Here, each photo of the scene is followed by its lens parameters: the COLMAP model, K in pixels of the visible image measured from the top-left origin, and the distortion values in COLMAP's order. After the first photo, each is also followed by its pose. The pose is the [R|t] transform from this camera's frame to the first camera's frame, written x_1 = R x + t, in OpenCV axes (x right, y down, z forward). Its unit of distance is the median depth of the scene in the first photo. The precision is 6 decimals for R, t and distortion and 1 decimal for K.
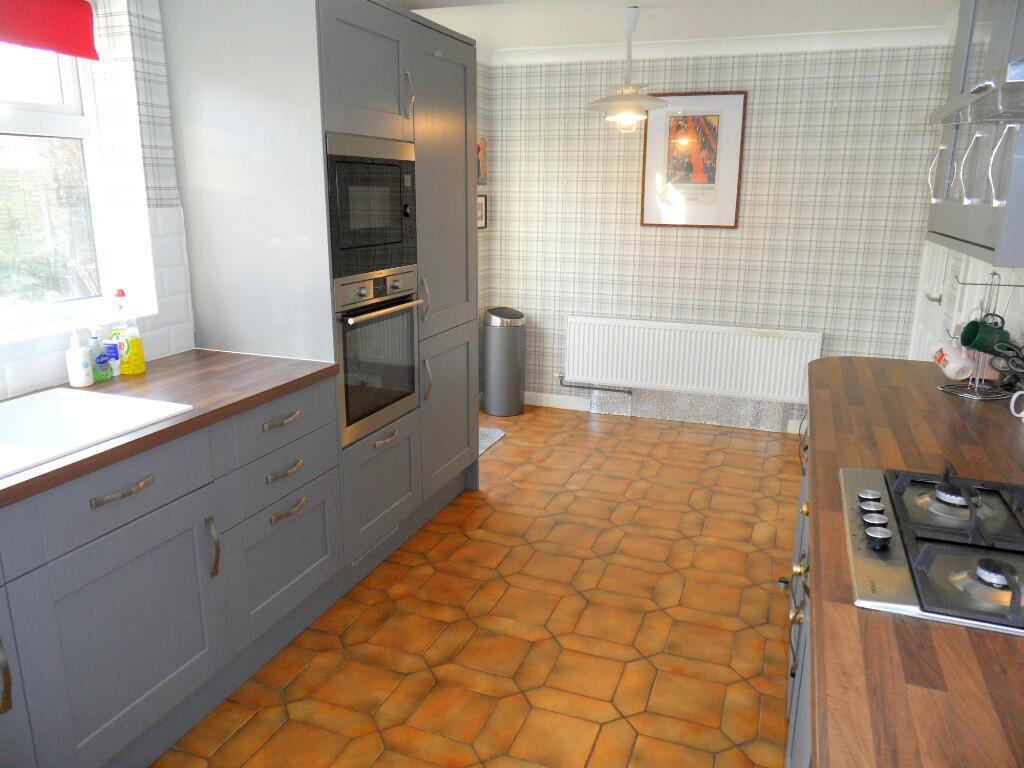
lens RADIAL K [[755.3, 0, 506.6], [0, 755.3, 384.1], [0, 0, 1]] dist [-0.027443, 0.024672]
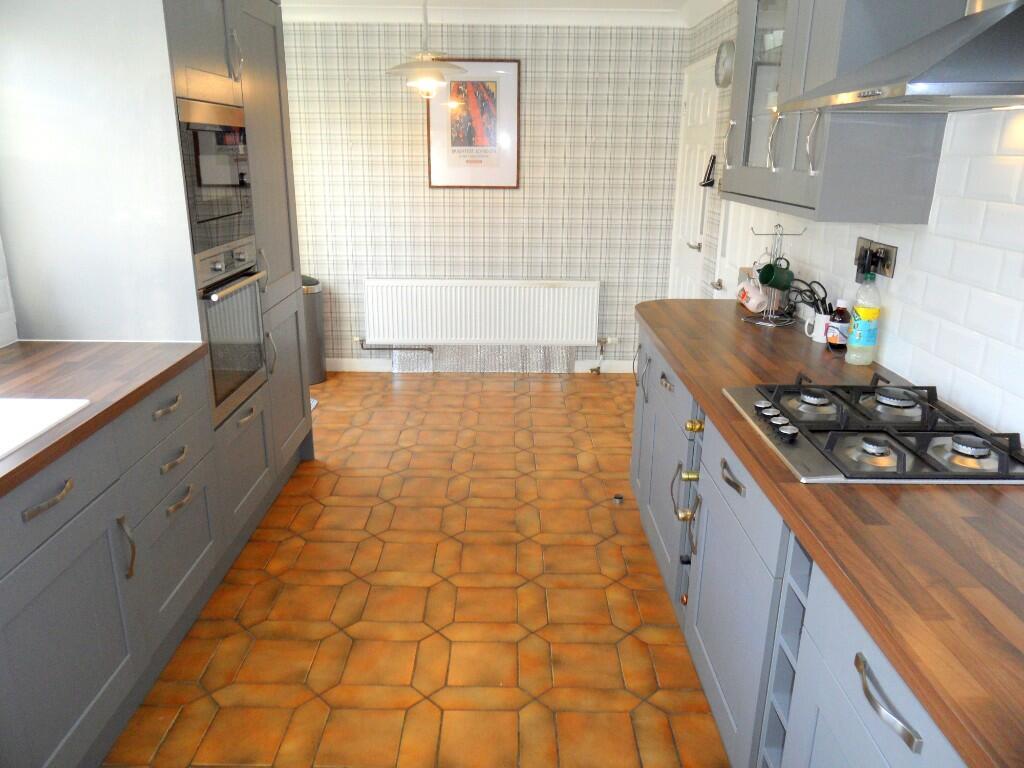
lens RADIAL K [[755.3, 0, 505.7], [0, 755.3, 383.6], [0, 0, 1]] dist [-0.027443, 0.024672]
pose [[0.934973, -0.104908, 0.338850, -0.170766], [0.087038, 0.993912, 0.067554, -0.006169], [-0.343874, -0.033669, 0.938412, -0.026404]]
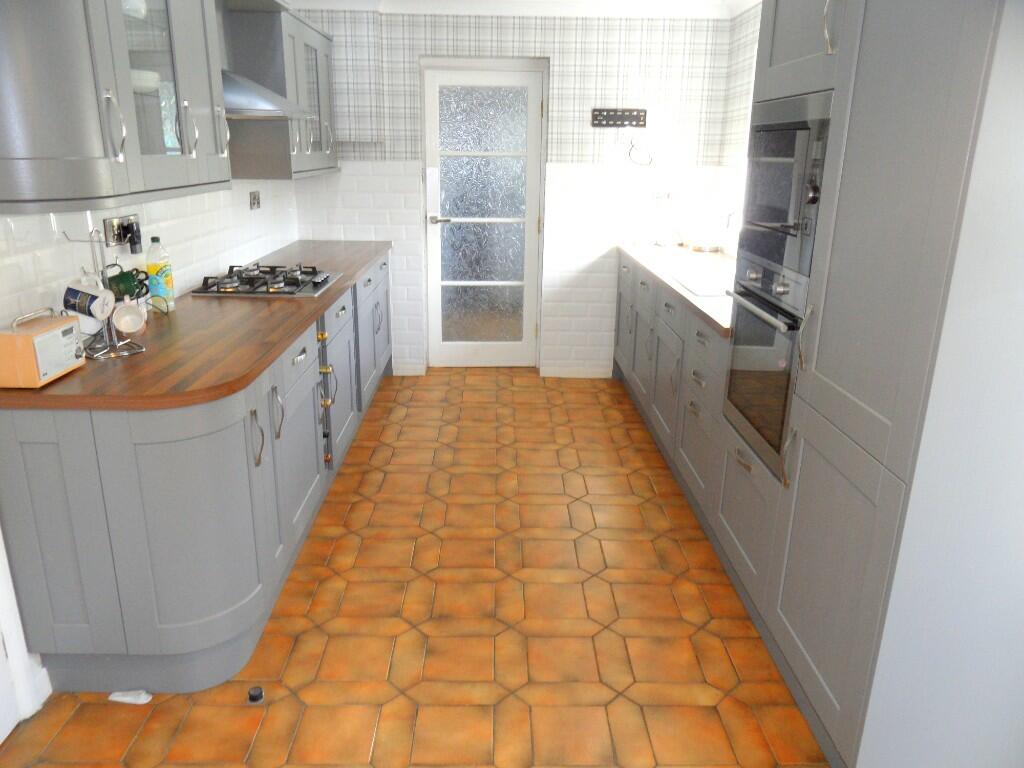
lens RADIAL K [[755.3, 0, 509.2], [0, 755.3, 387.0], [0, 0, 1]] dist [-0.027443, 0.024672]
pose [[-0.927422, 0.091095, -0.362754, 0.380934], [-0.114149, 0.854674, 0.506461, -0.390352], [0.356172, 0.511111, -0.782245, 1.517863]]
